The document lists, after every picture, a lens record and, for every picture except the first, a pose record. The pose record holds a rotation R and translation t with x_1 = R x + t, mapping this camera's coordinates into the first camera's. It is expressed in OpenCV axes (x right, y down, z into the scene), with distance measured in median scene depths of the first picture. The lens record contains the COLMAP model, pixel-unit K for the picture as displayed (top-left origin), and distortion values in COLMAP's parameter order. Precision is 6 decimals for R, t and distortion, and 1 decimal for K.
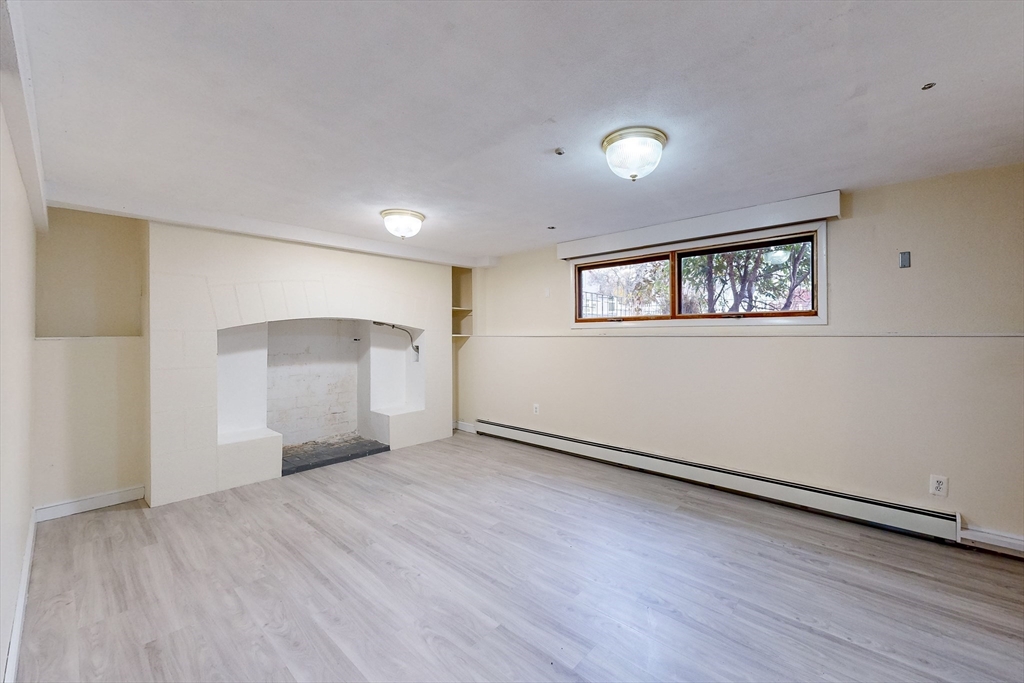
lens RADIAL K [[396.7, 0, 513.6], [0, 396.7, 332.6], [0, 0, 1]] dist [-0.003939, -0.000327]
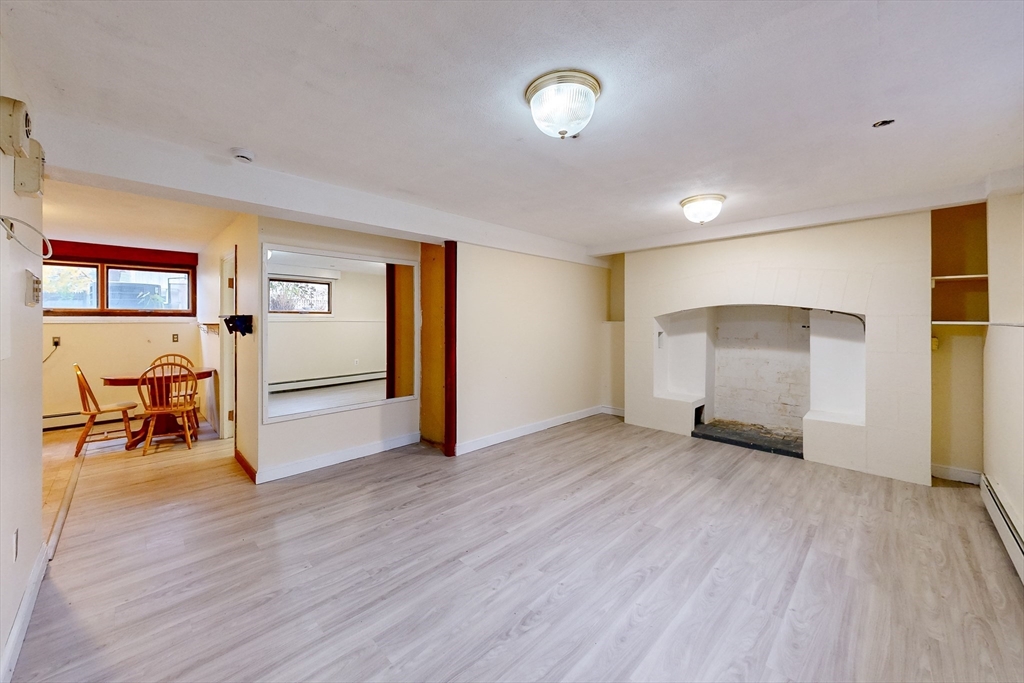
lens RADIAL K [[396.7, 0, 534.6], [0, 396.7, 322.5], [0, 0, 1]] dist [-0.003939, -0.000327]
pose [[-0.020232, 0.009270, -0.999752, 0.715858], [0.002860, 0.999953, 0.009214, -0.001993], [0.999791, -0.002673, -0.020258, 0.601372]]
